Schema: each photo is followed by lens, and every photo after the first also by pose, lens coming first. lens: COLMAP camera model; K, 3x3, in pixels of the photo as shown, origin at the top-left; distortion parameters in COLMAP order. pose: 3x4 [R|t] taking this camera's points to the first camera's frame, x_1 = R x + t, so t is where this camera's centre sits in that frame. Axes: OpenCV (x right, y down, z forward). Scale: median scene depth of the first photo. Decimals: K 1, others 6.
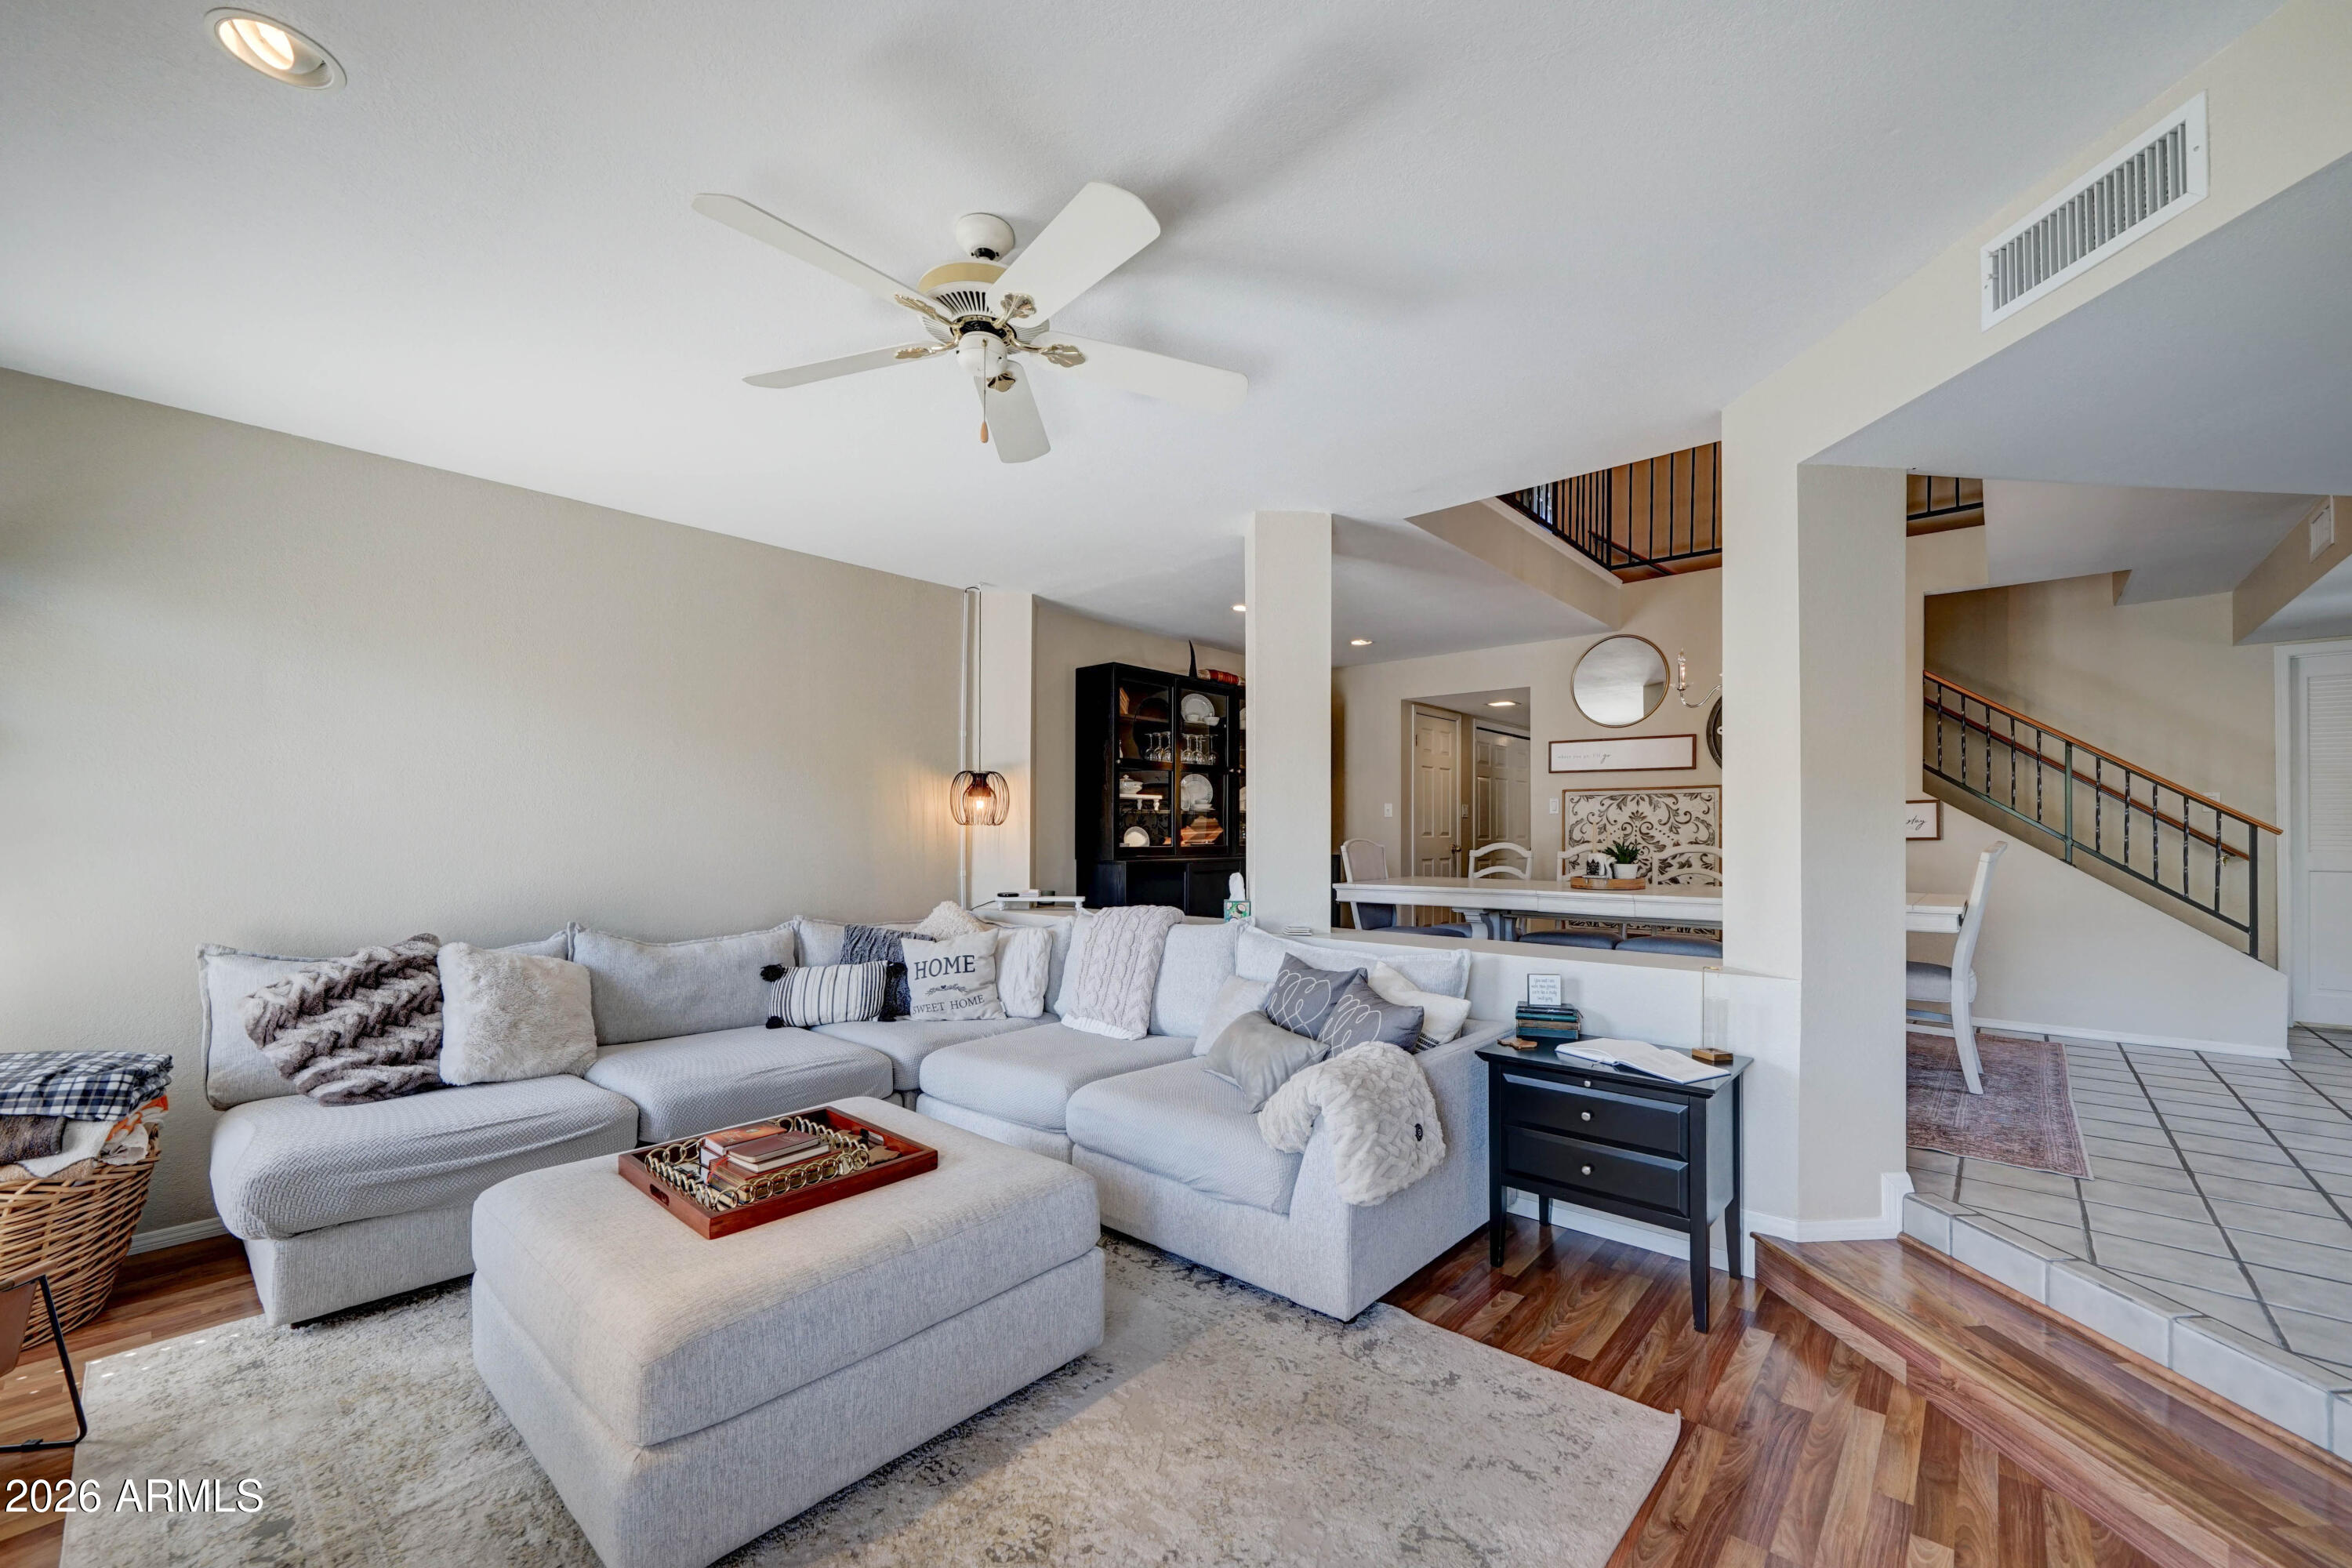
lens RADIAL K [[922.4, 0, 1205.7], [0, 922.4, 834.3], [0, 0, 1]] dist [-0.012127, -0.000002]
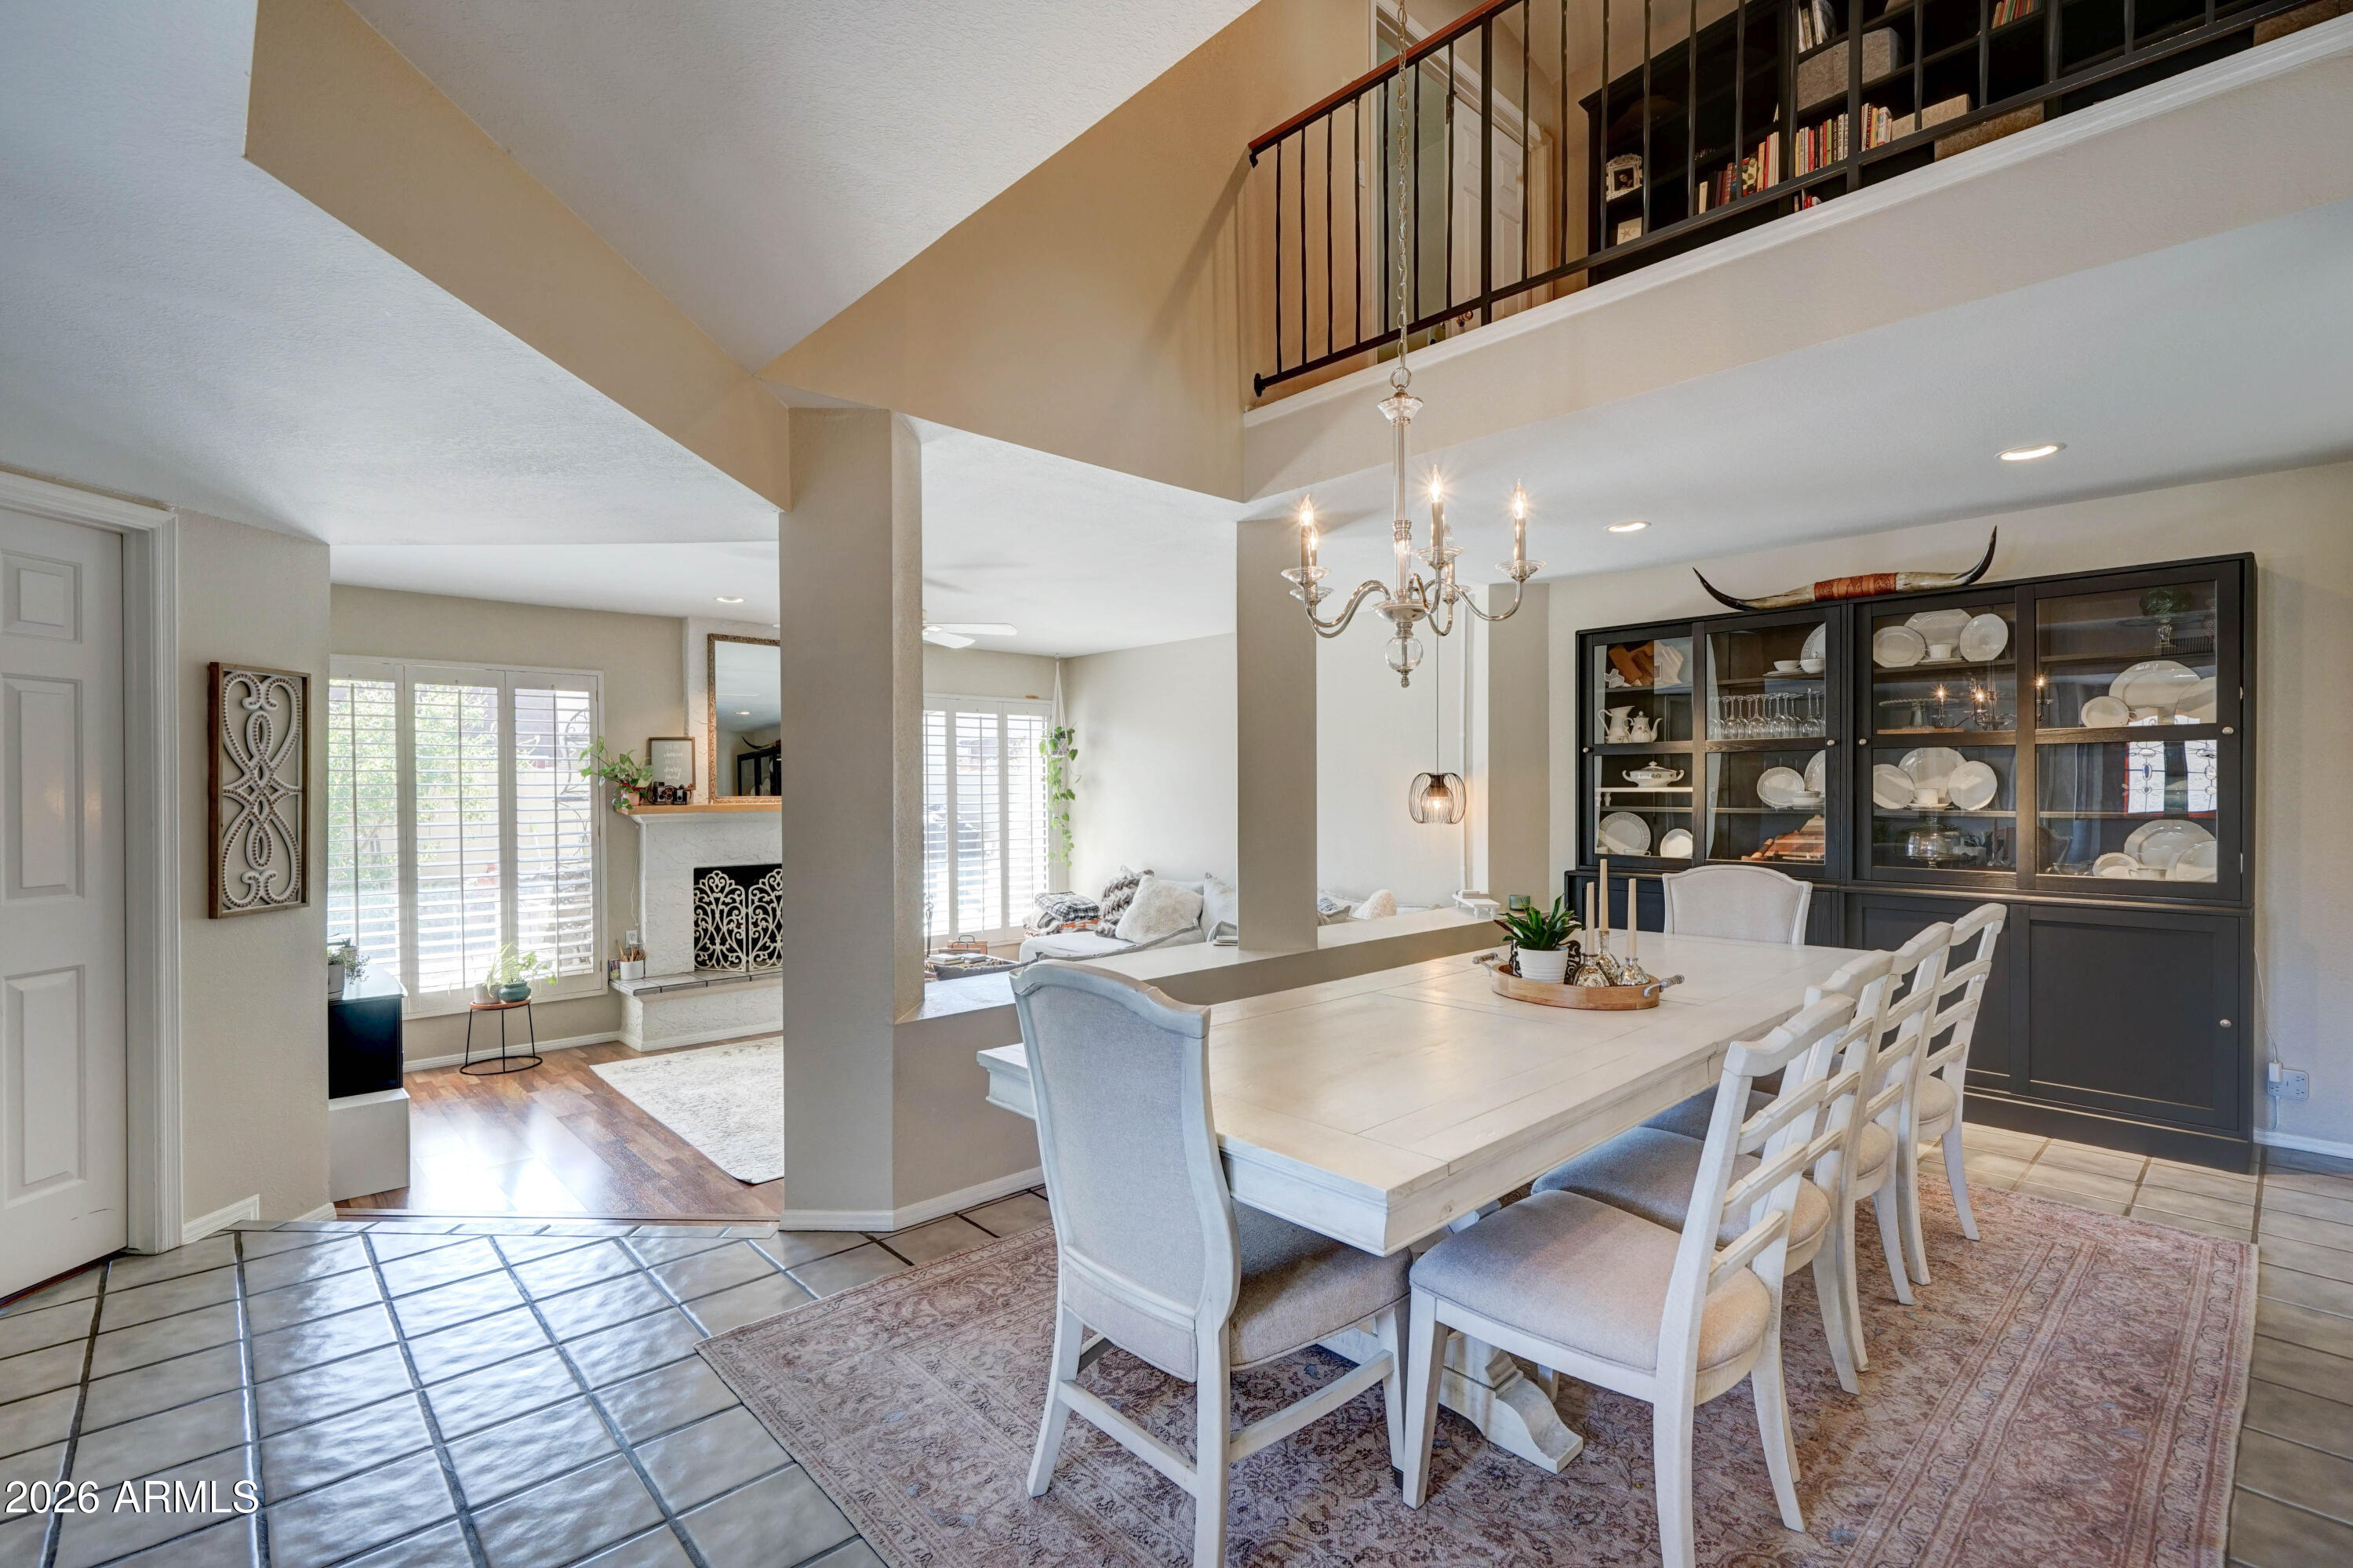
lens RADIAL K [[1046.8, 0, 1163.5], [0, 1046.8, 800.1], [0, 0, 1]] dist [0.001948, 0.000302]
pose [[-0.118193, 0.011914, -0.992919, 1.022925], [0.002863, 0.999928, 0.011658, -0.053536], [0.992987, -0.001465, -0.118218, 0.861510]]
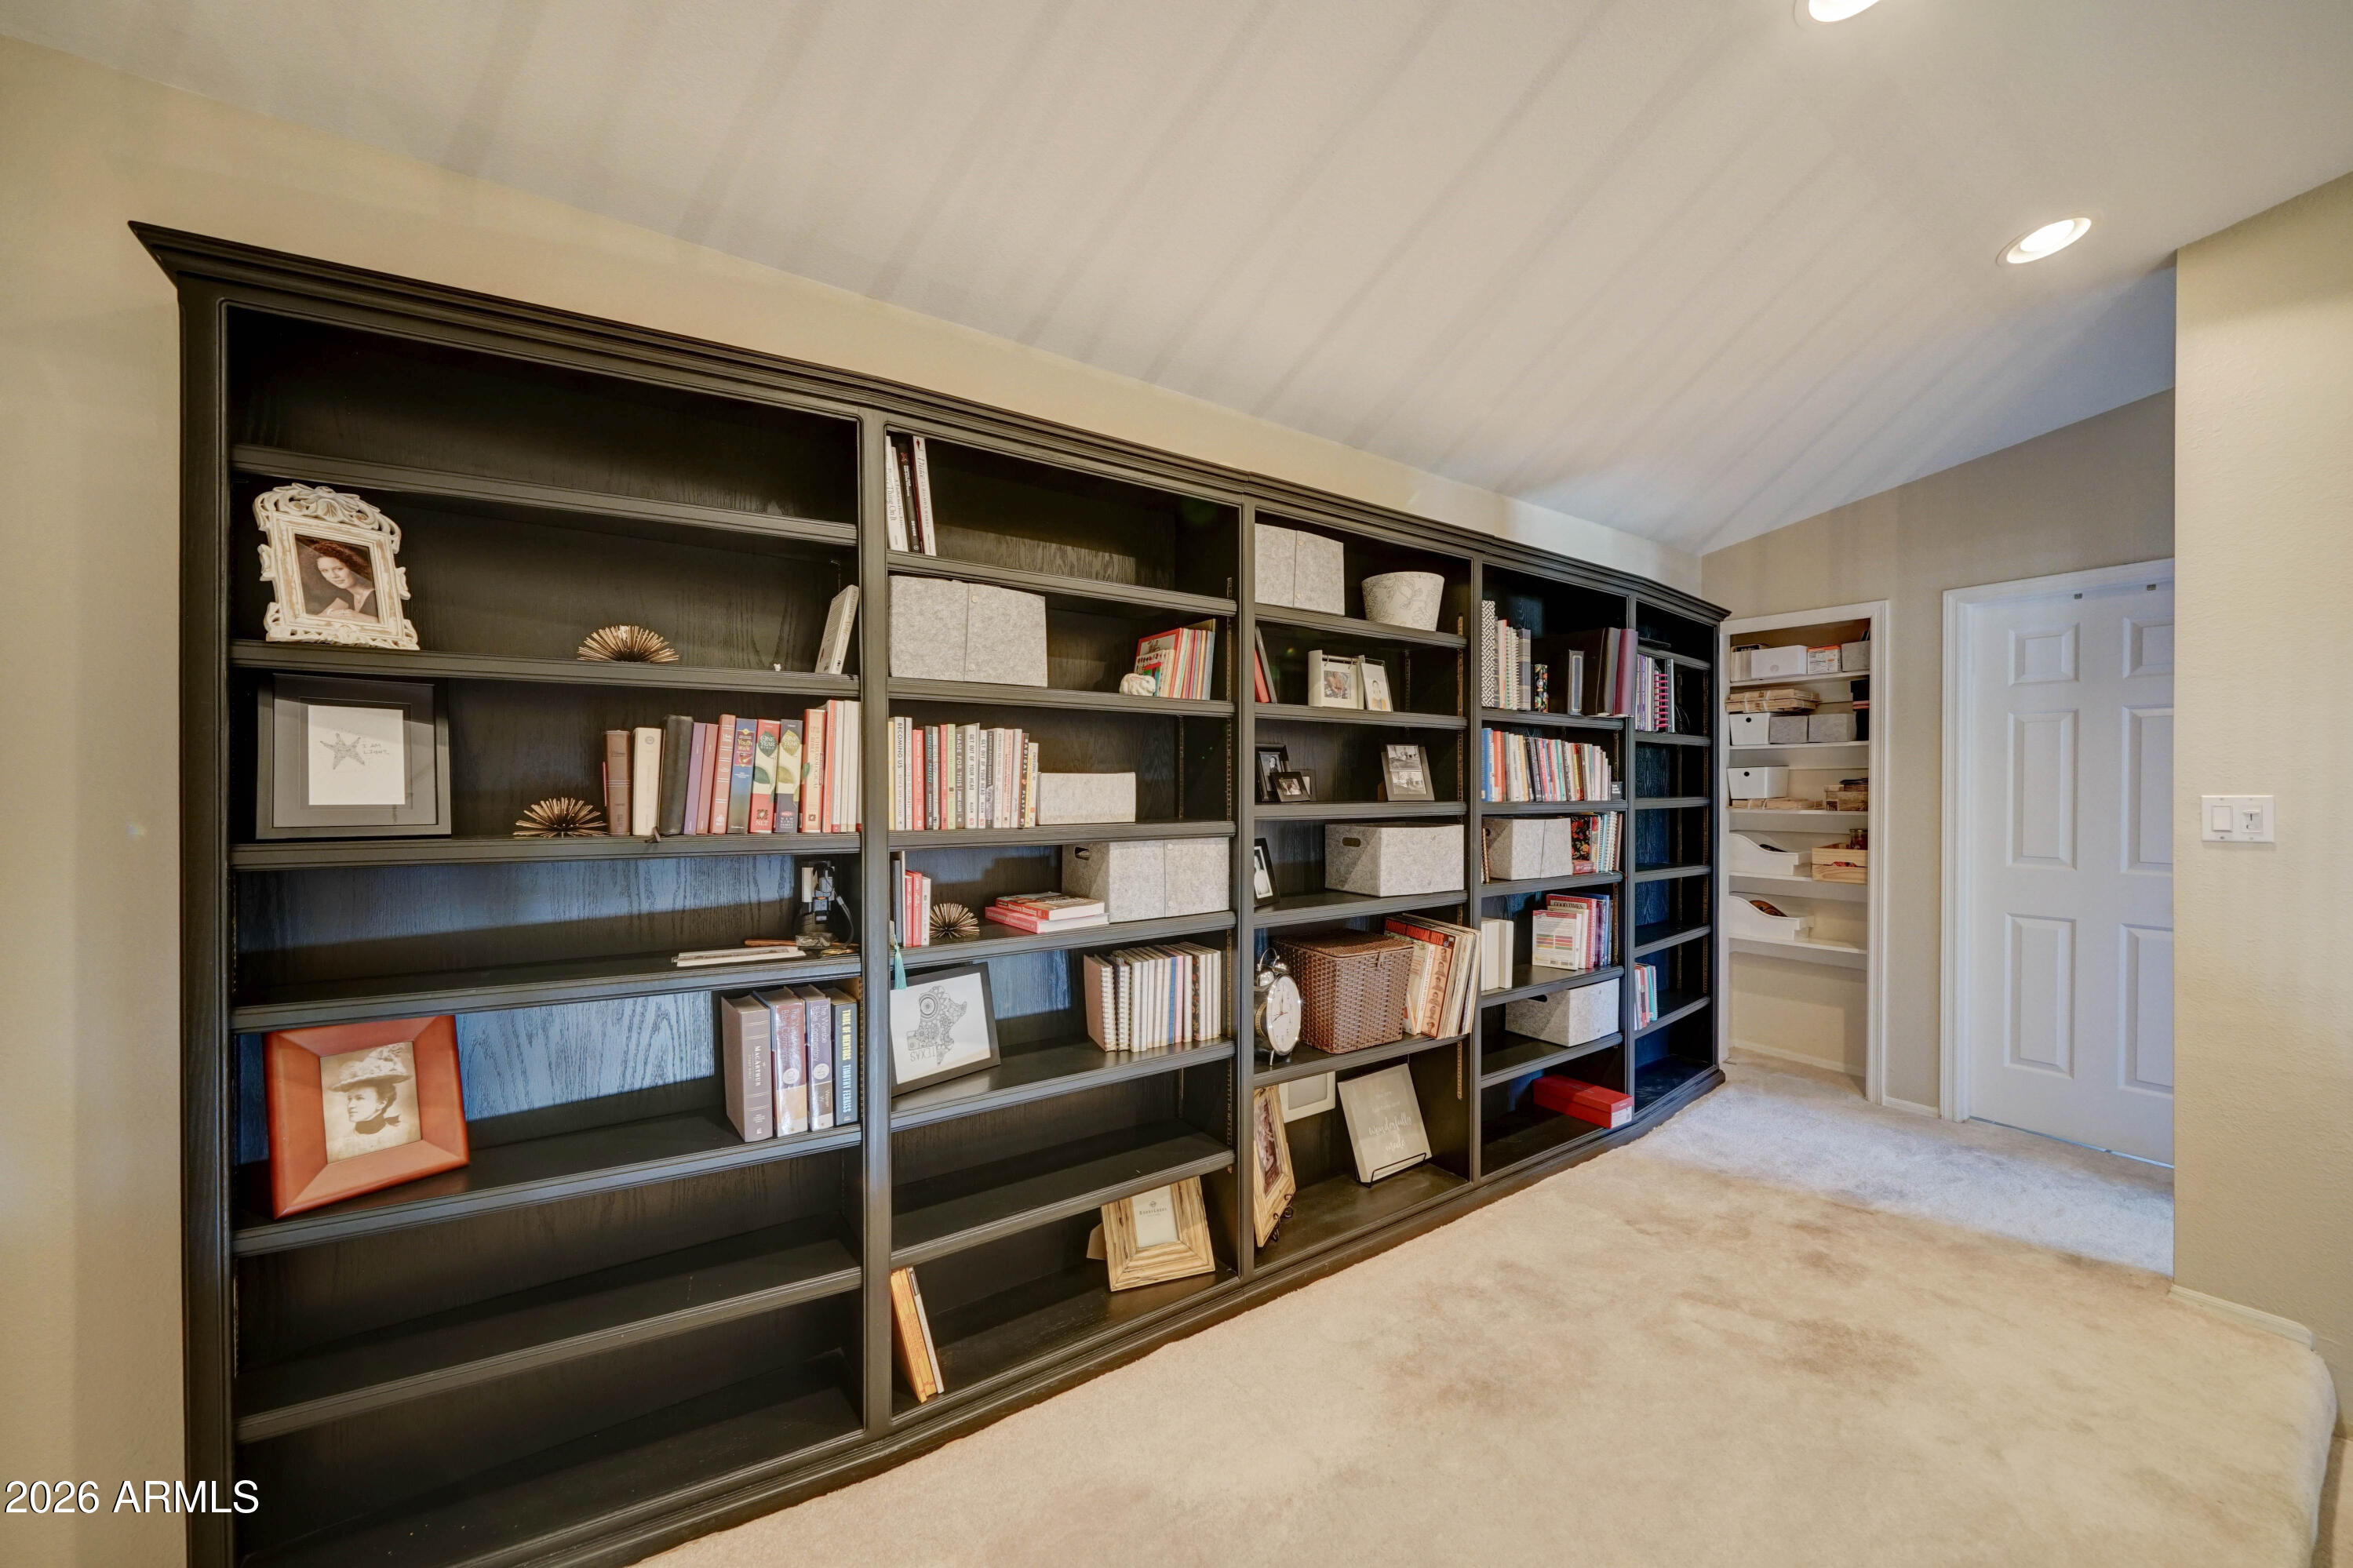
lens RADIAL K [[863.3, 0, 1197.1], [0, 863.3, 792.9], [0, 0, 1]] dist [-0.001364, -0.000358]
pose [[0.966889, 0.003269, -0.255176, 0.219702], [-0.002299, 0.999989, 0.004099, -0.616298], [0.255187, -0.003377, 0.966886, 1.008750]]
